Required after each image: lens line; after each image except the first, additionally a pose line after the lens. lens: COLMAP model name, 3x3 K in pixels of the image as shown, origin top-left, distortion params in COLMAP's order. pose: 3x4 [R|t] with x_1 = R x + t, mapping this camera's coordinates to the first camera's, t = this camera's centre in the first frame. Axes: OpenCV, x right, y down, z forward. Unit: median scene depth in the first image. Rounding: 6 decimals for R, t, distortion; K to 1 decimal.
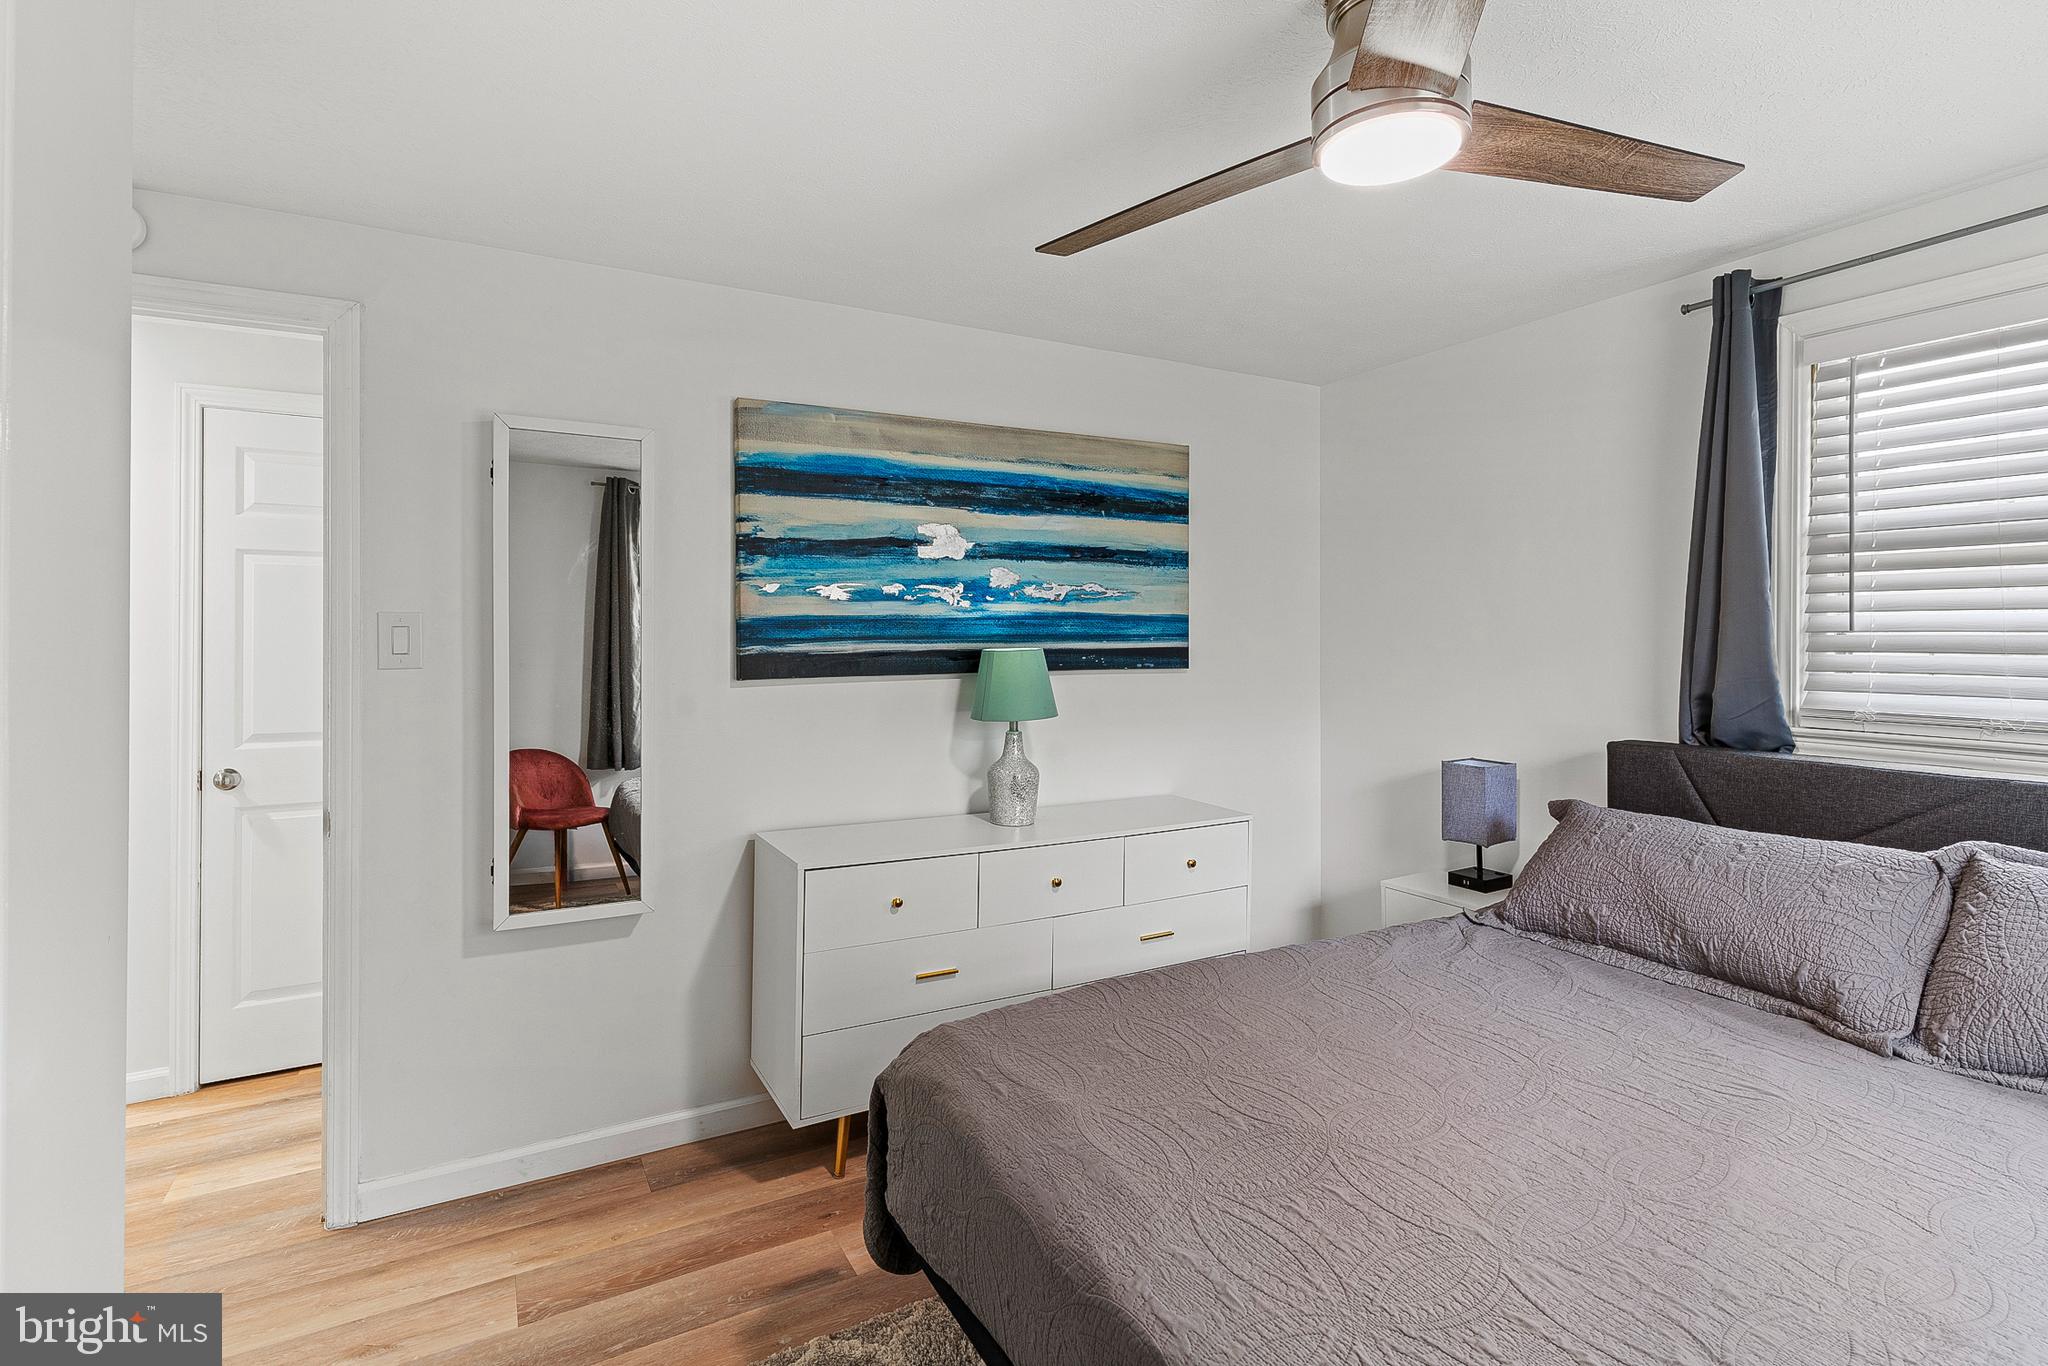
lens RADIAL K [[982.7, 0, 1023.4], [0, 982.7, 640.1], [0, 0, 1]] dist [0.001480, 0.000128]
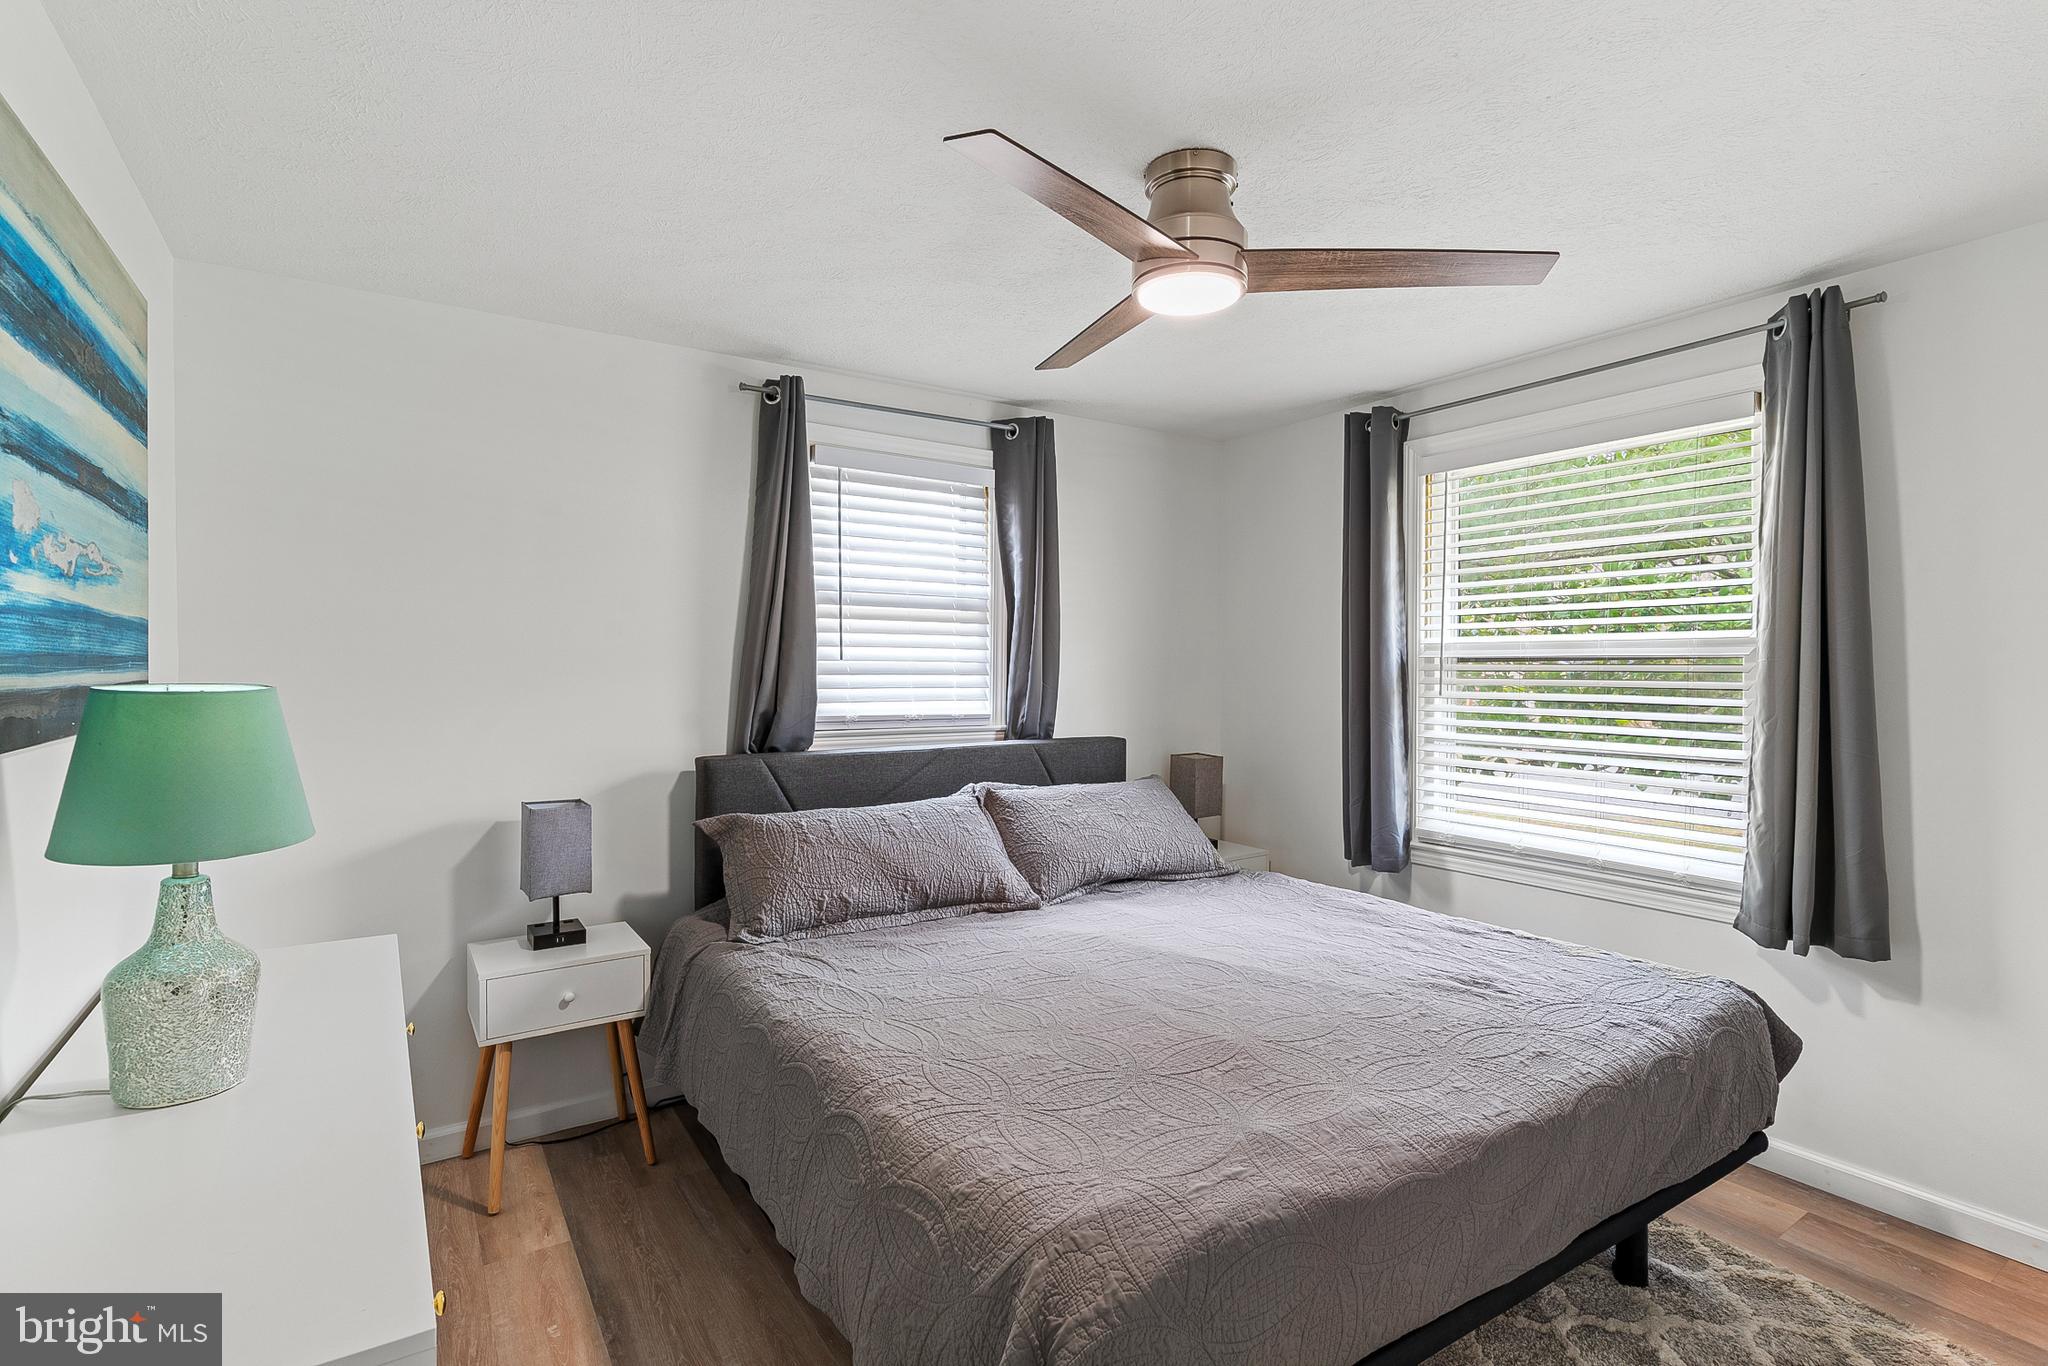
lens RADIAL K [[974.1, 0, 1024.0], [0, 974.1, 683.0], [0, 0, 1]] dist [0.000439, -0.000159]
pose [[-0.081182, -0.017958, 0.996538, -0.593653], [-0.000774, 0.999838, 0.017955, -0.001830], [-0.996699, 0.000687, -0.081182, 0.851656]]
